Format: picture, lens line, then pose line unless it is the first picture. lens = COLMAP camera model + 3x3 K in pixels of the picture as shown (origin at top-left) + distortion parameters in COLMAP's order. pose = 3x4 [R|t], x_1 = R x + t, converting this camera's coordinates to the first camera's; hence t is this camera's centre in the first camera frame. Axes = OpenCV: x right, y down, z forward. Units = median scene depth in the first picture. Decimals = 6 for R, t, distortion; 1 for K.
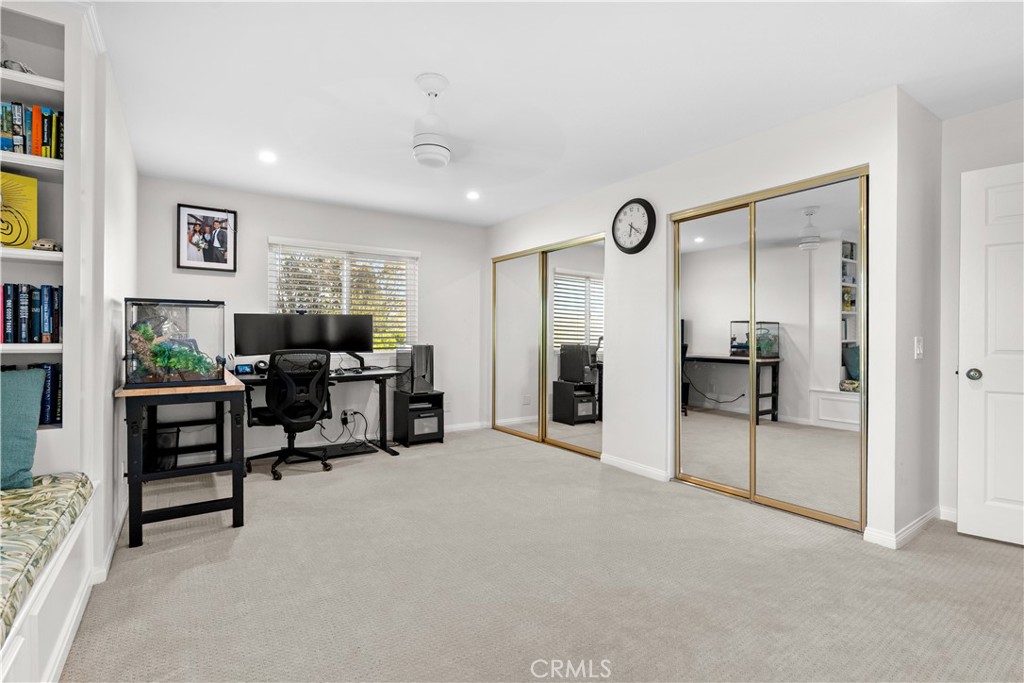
lens RADIAL K [[471.6, 0, 512.0], [0, 471.6, 342.2], [0, 0, 1]] dist [0.001931, 0.000480]
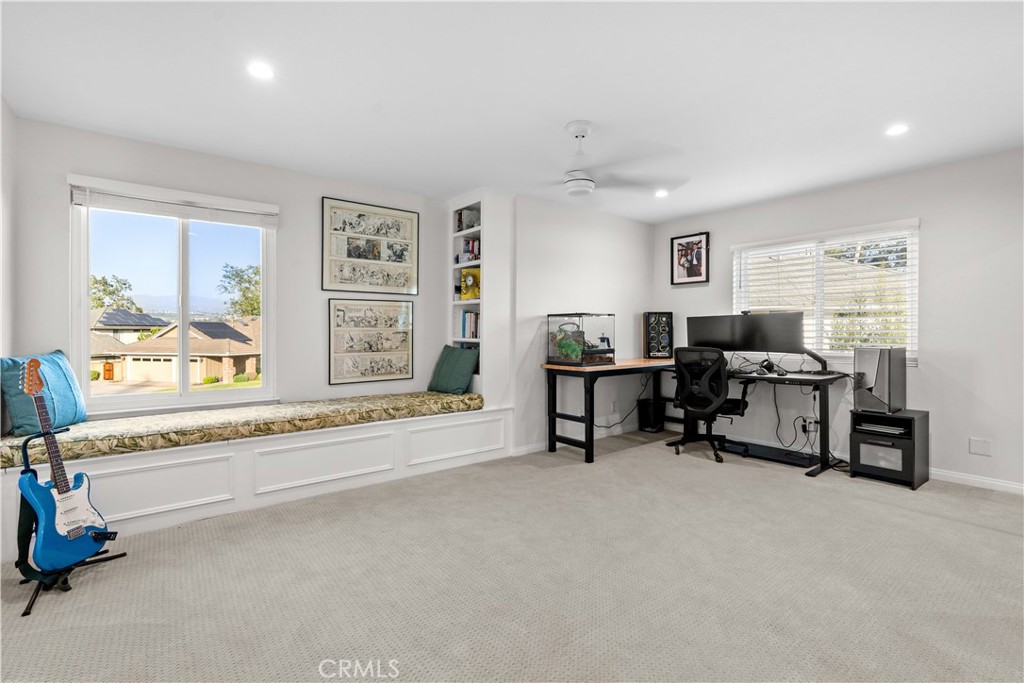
lens RADIAL K [[471.6, 0, 508.3], [0, 471.6, 333.1], [0, 0, 1]] dist [0.001931, 0.000480]
pose [[0.083349, -0.005438, -0.996506, 0.586940], [-0.013882, 0.999882, -0.006618, -0.003953], [0.996424, 0.014385, 0.083264, 0.408964]]
